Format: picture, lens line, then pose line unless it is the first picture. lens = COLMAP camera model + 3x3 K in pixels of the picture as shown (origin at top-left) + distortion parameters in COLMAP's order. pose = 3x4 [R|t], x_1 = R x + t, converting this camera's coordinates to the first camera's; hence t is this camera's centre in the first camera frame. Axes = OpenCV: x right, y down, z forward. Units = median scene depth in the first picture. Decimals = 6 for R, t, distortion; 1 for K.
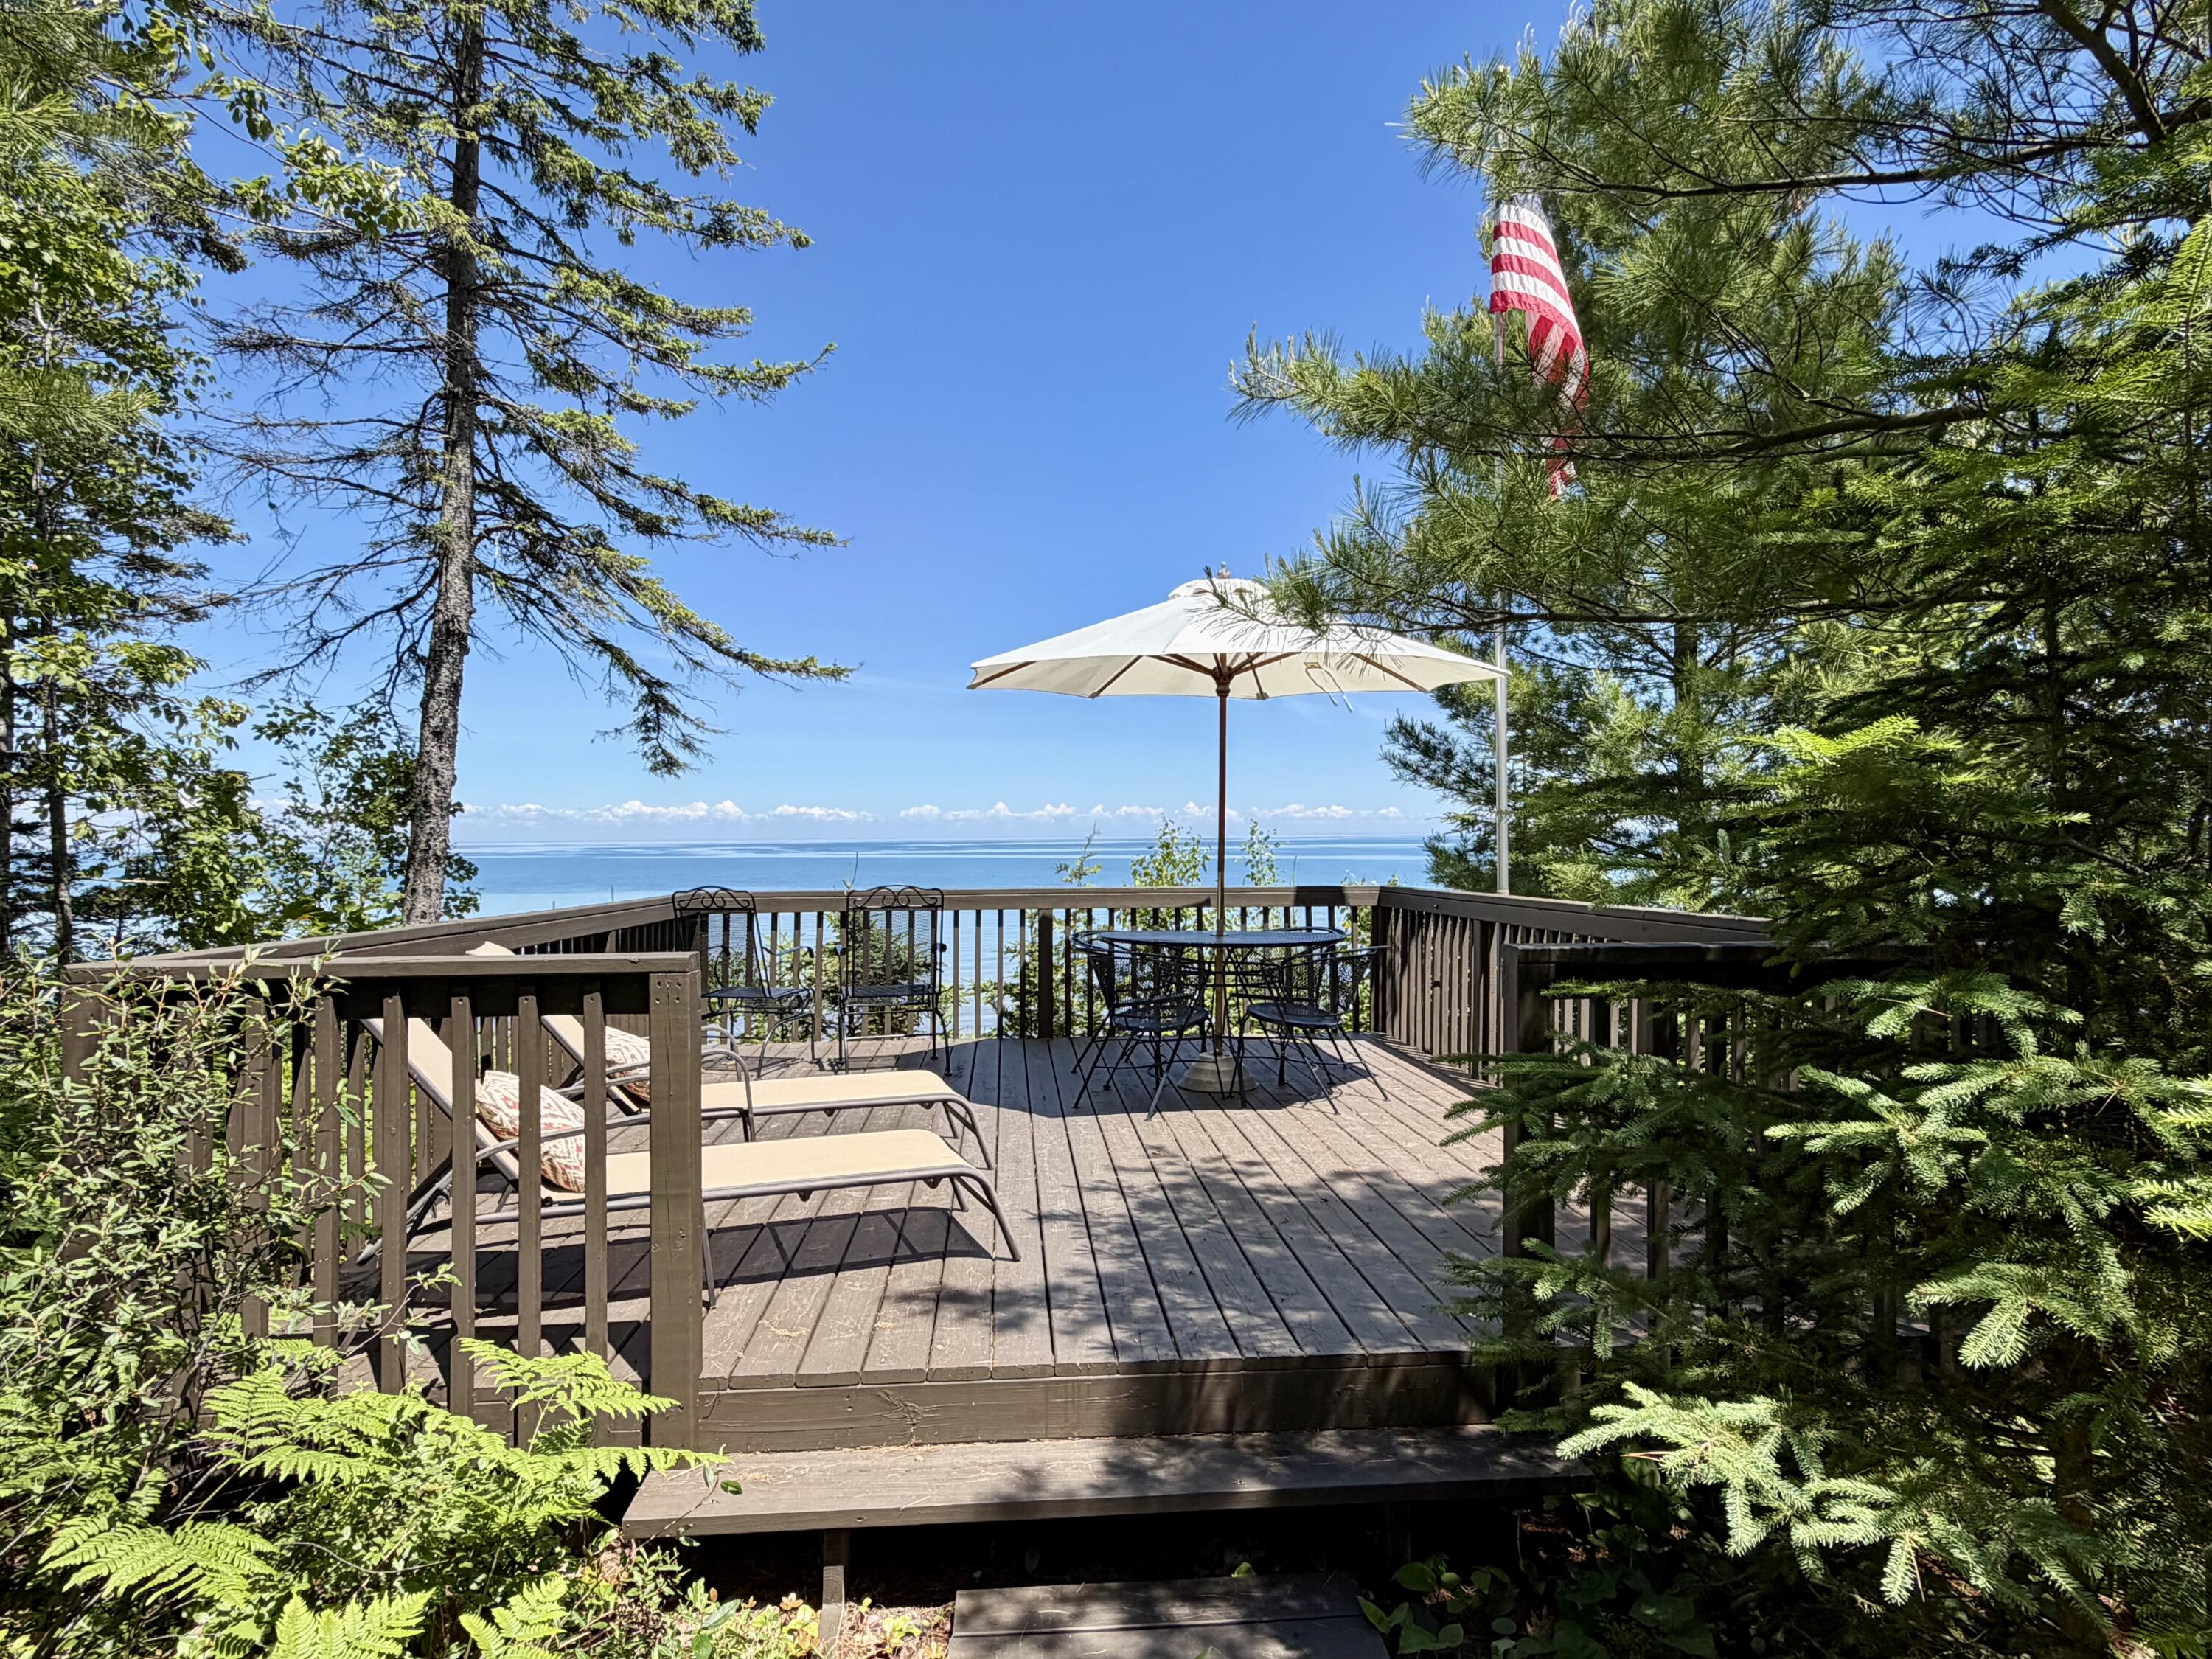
lens RADIAL K [[1232.8, 0, 1107.7], [0, 1232.8, 832.0], [0, 0, 1]] dist [-0.013898, -0.000087]
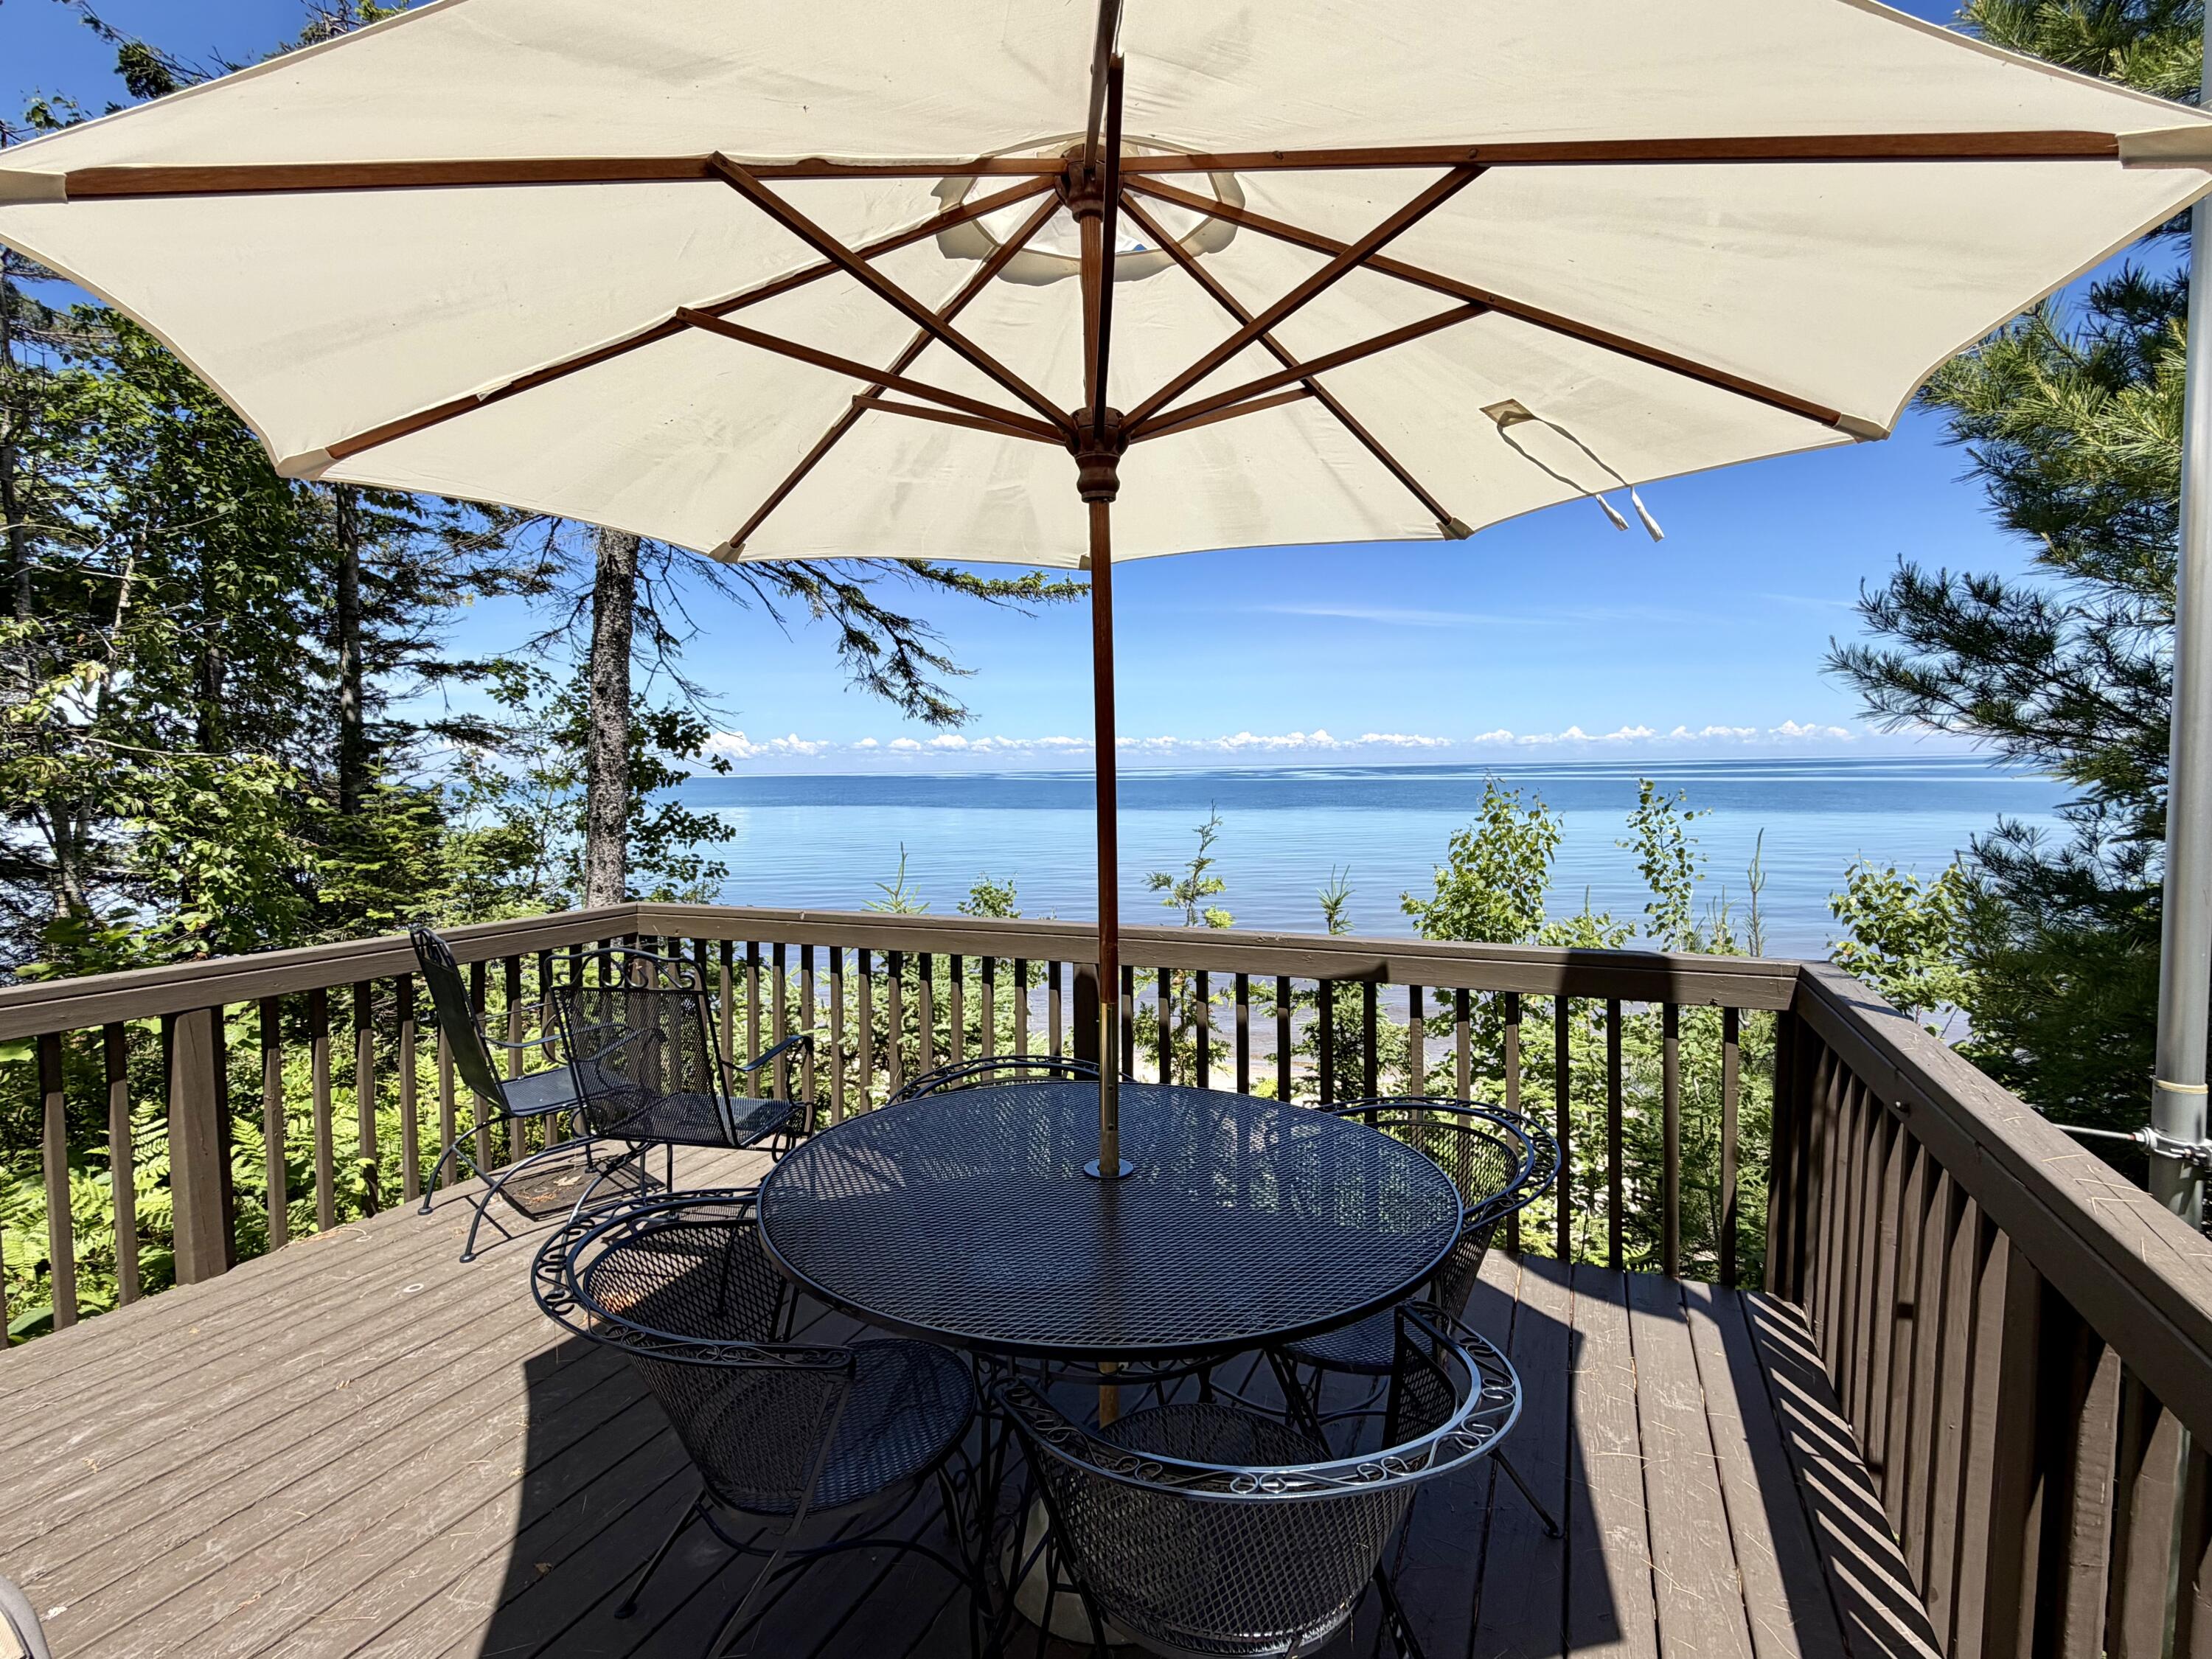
lens RADIAL K [[1078.7, 0, 1101.3], [0, 1078.7, 841.4], [0, 0, 1]] dist [0.002940, 0.001209]
pose [[0.878300, 0.027567, -0.477314, 0.158867], [0.009853, 0.997081, 0.075715, -0.025520], [0.478008, -0.071204, 0.875465, 0.472270]]
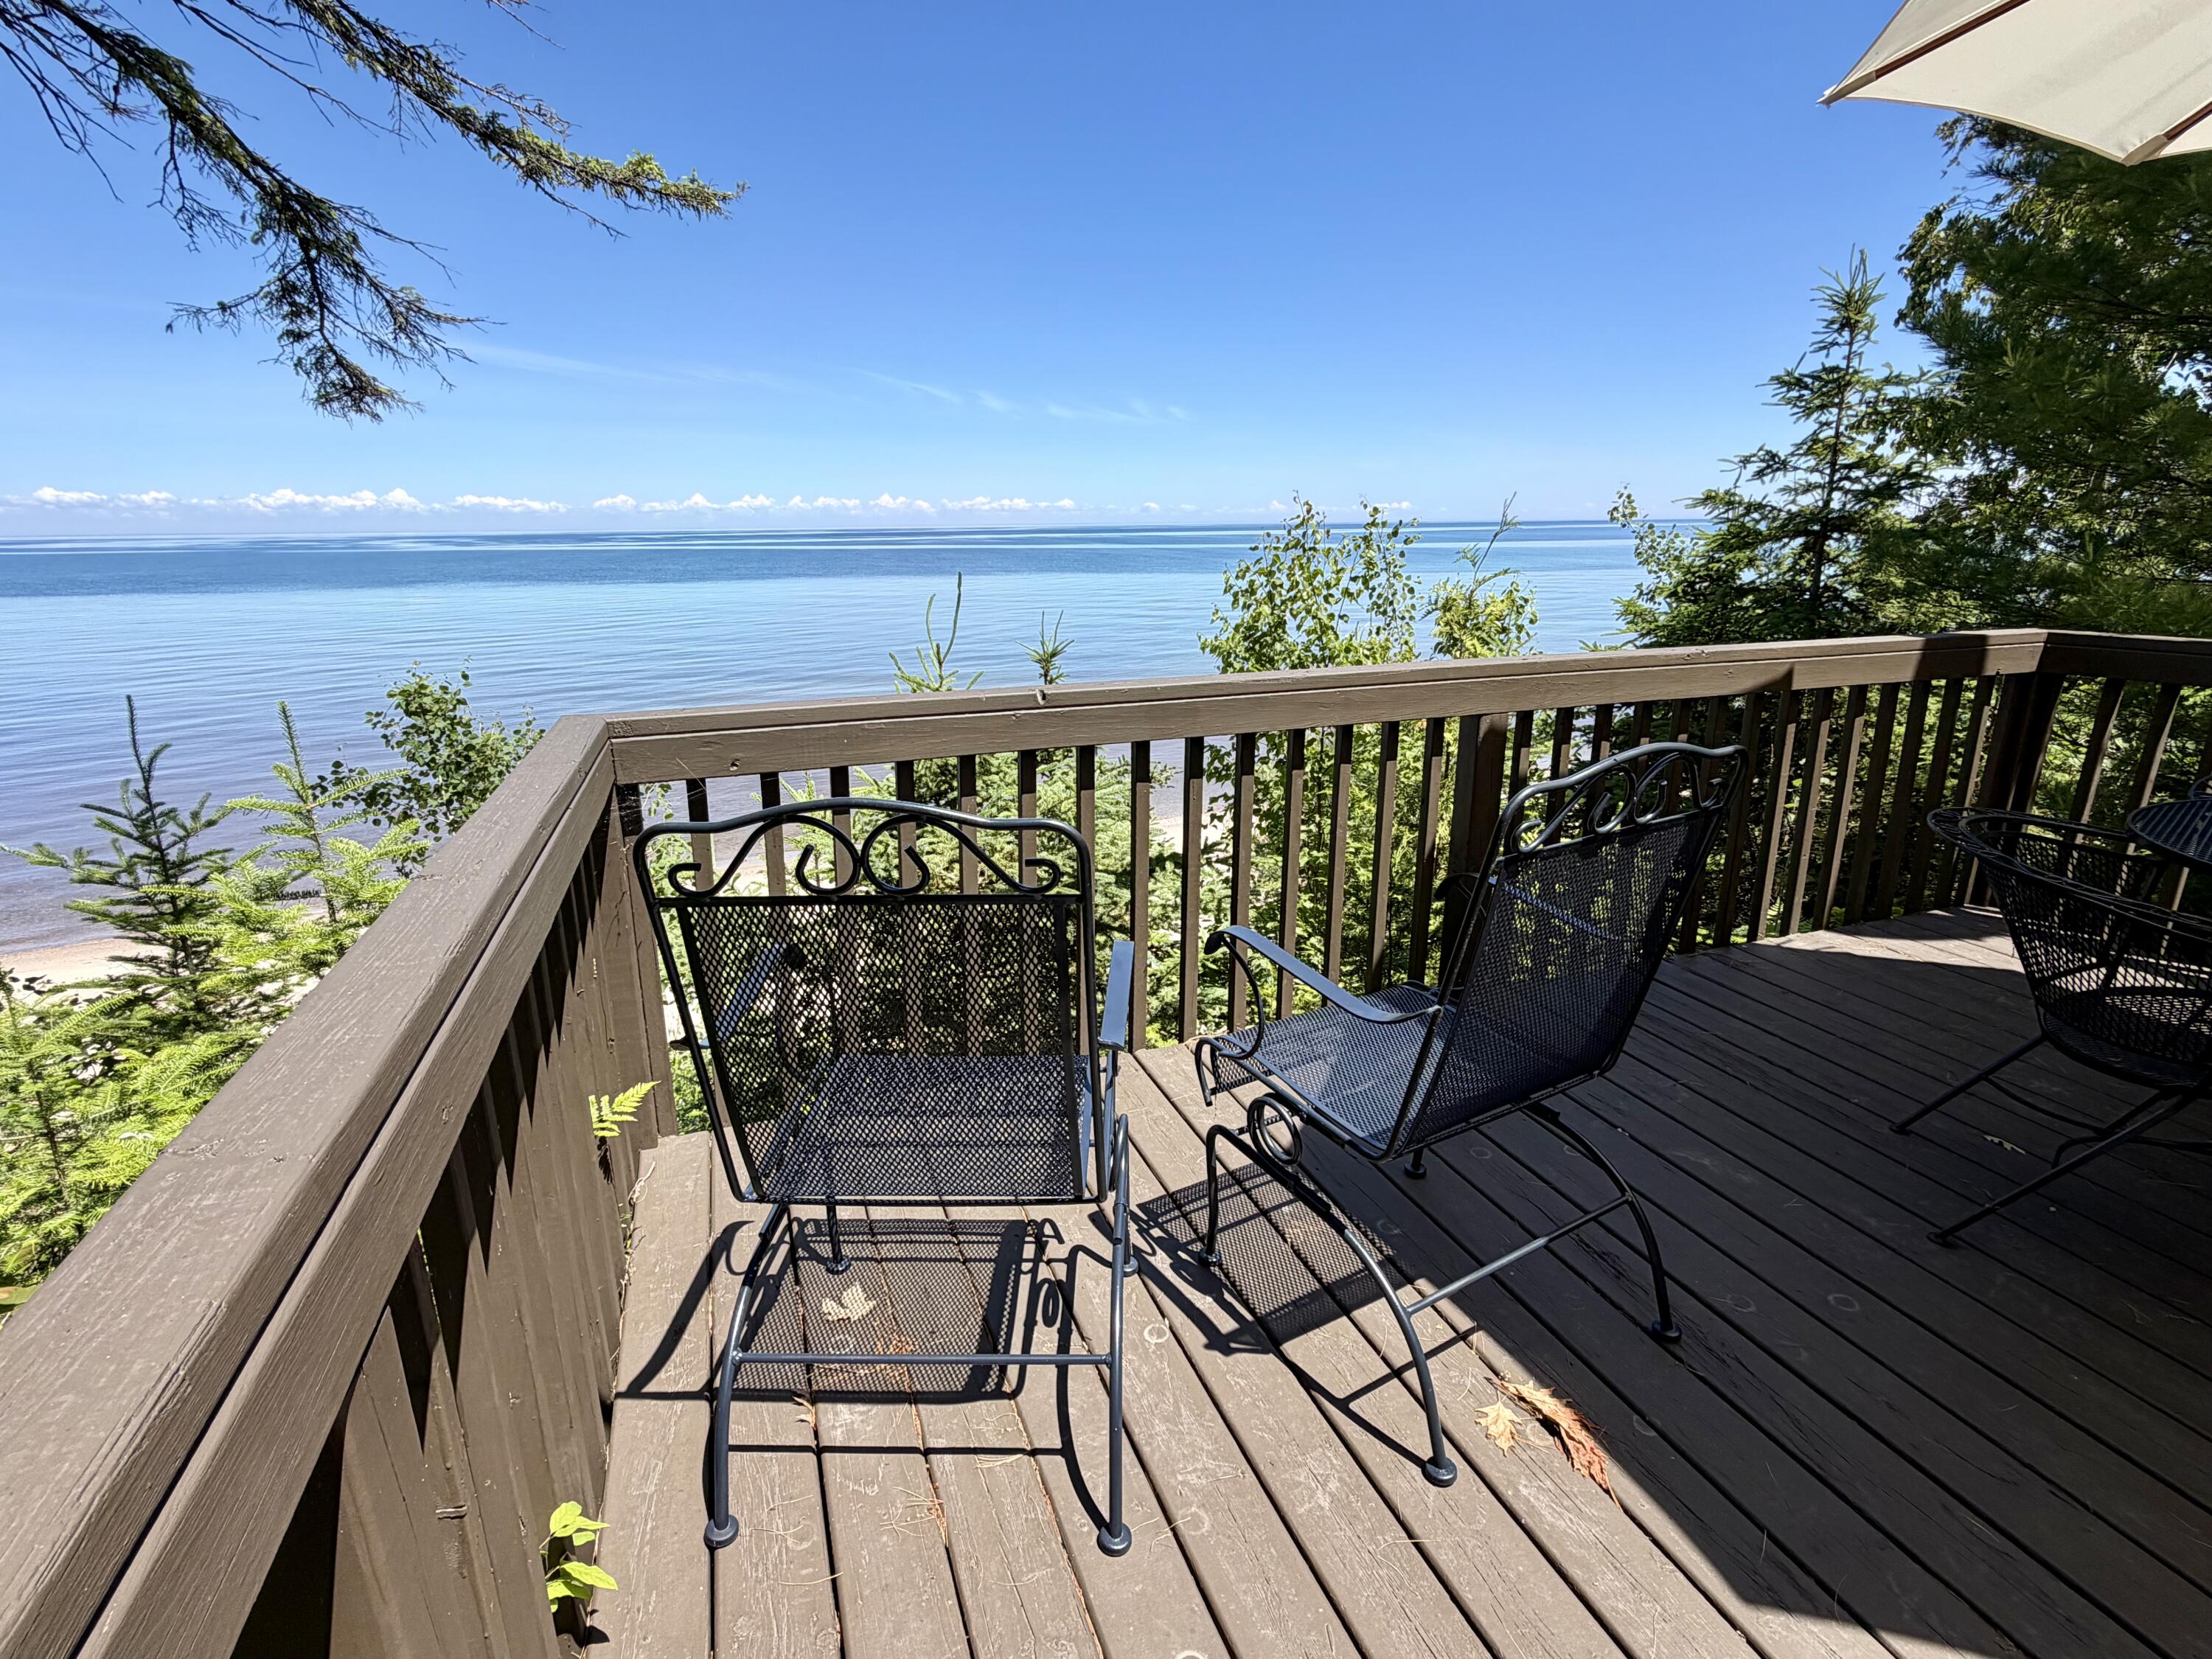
lens RADIAL K [[1078.7, 0, 1102.8], [0, 1078.7, 831.0], [0, 0, 1]] dist [0.002940, 0.001209]
pose [[0.966976, -0.070370, 0.244958, -0.222871], [0.000517, 0.961667, 0.274221, 0.000177], [-0.254865, -0.265038, 0.929945, 0.560698]]
